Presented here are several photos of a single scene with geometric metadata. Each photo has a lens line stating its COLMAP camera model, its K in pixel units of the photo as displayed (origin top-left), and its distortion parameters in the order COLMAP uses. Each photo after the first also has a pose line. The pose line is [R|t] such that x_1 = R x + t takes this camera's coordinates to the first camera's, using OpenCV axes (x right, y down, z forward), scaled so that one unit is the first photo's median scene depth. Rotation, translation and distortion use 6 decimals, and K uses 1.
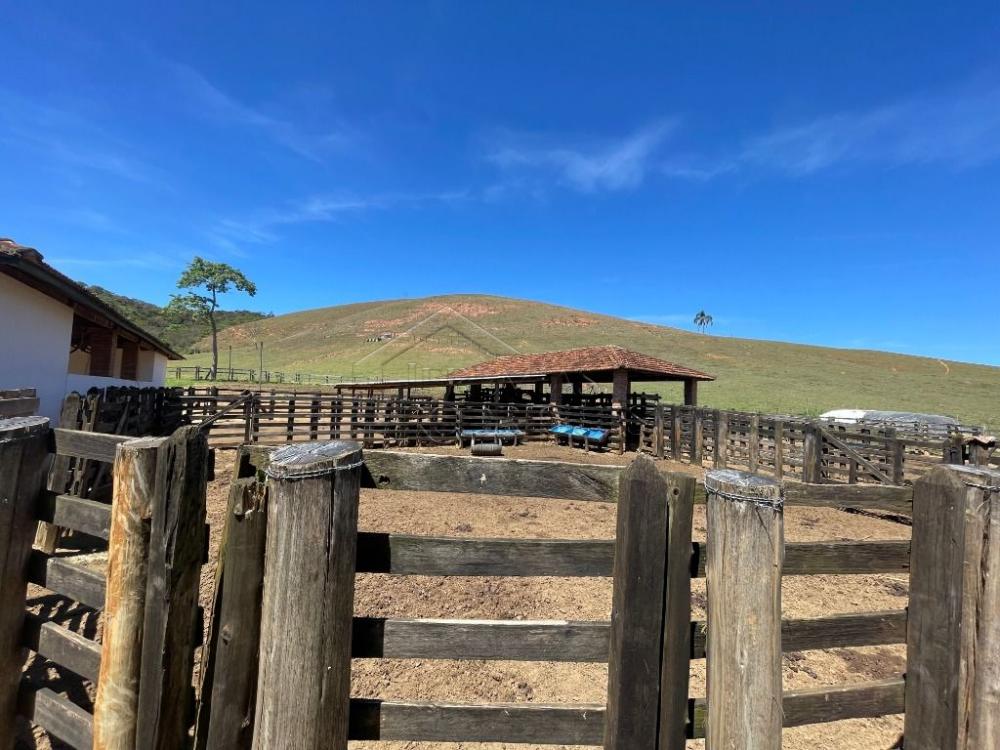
lens RADIAL K [[404.1, 0, 500.0], [0, 404.1, 380.9], [0, 0, 1]] dist [-0.001207, -0.000318]
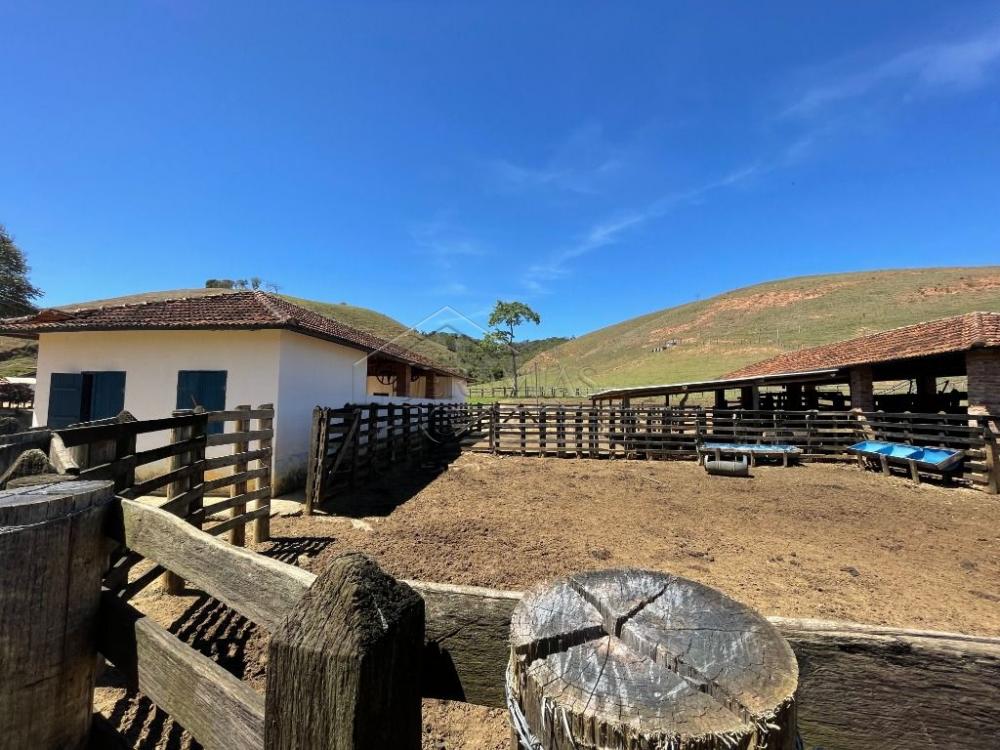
lens RADIAL K [[404.8, 0, 501.0], [0, 404.8, 372.3], [0, 0, 1]] dist [-0.002999, -0.000130]
pose [[0.764049, -0.080466, -0.640121, 0.116753], [0.048633, 0.996552, -0.067221, 0.009103], [0.643323, 0.020229, 0.765328, 0.070538]]
